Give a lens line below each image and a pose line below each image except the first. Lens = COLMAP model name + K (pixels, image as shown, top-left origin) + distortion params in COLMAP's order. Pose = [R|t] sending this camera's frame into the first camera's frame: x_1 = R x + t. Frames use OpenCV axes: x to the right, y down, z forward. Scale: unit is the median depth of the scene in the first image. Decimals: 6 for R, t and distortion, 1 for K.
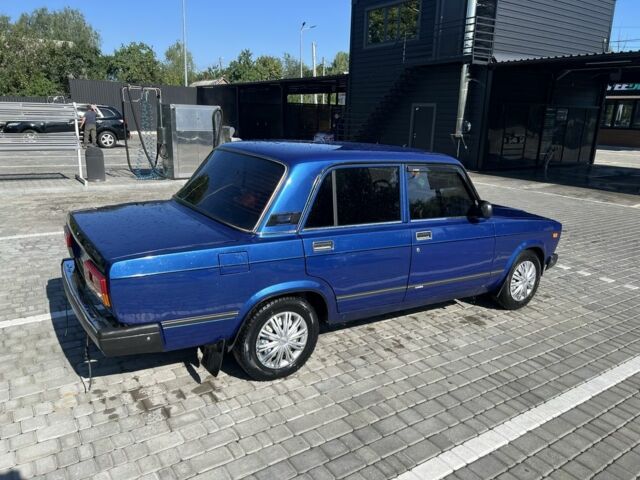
lens RADIAL K [[481.2, 0, 318.7], [0, 481.2, 238.3], [0, 0, 1]] dist [0.018454, -0.020943]
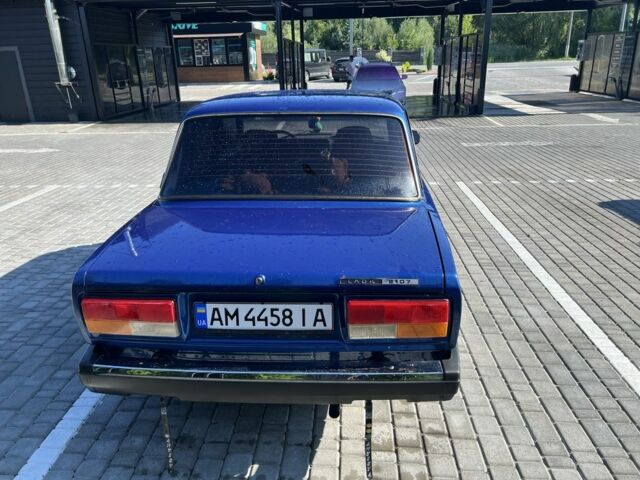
lens RADIAL K [[481.2, 0, 319.9], [0, 481.2, 238.4], [0, 0, 1]] dist [0.018454, -0.020943]
pose [[0.605911, -0.315478, 0.730305, -0.675649], [0.228780, 0.948328, 0.219848, -0.150129], [-0.761926, 0.033871, 0.646778, 0.404916]]
